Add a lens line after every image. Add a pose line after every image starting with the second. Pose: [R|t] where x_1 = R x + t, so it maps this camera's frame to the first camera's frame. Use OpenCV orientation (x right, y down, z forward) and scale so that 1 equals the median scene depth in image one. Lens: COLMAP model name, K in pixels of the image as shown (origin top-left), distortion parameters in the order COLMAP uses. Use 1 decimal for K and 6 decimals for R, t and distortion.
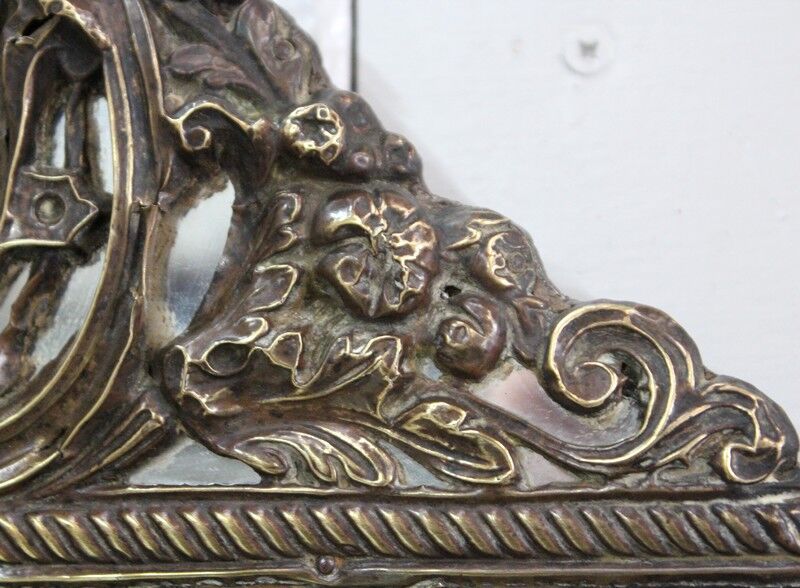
lens RADIAL K [[2058.4, 0, 400.0], [0, 2058.4, 294.0], [0, 0, 1]] dist [-0.036415, 0.740991]
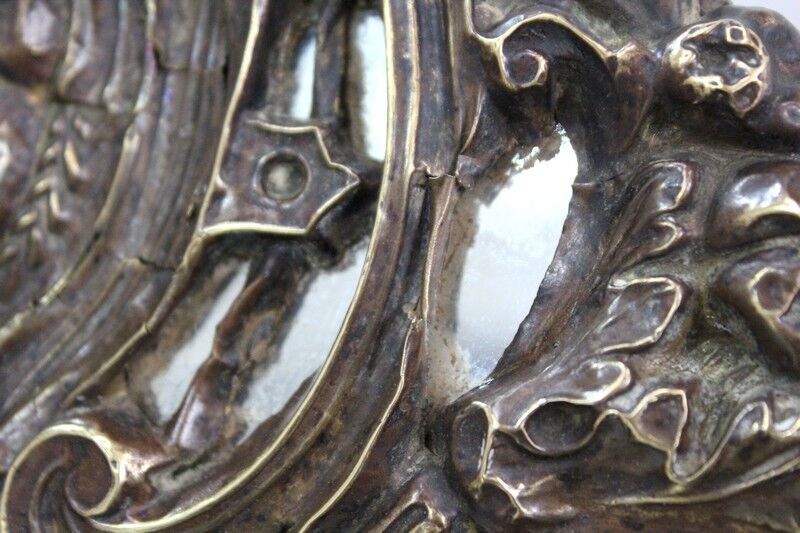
lens RADIAL K [[1703.5, 0, 400.0], [0, 1703.5, 266.5], [0, 0, 1]] dist [0.045133, 0.130093]
pose [[0.994391, 0.047965, -0.094262, -0.084256], [-0.054608, 0.996107, -0.069204, 0.021212], [0.090576, 0.073963, 0.993139, 0.486192]]
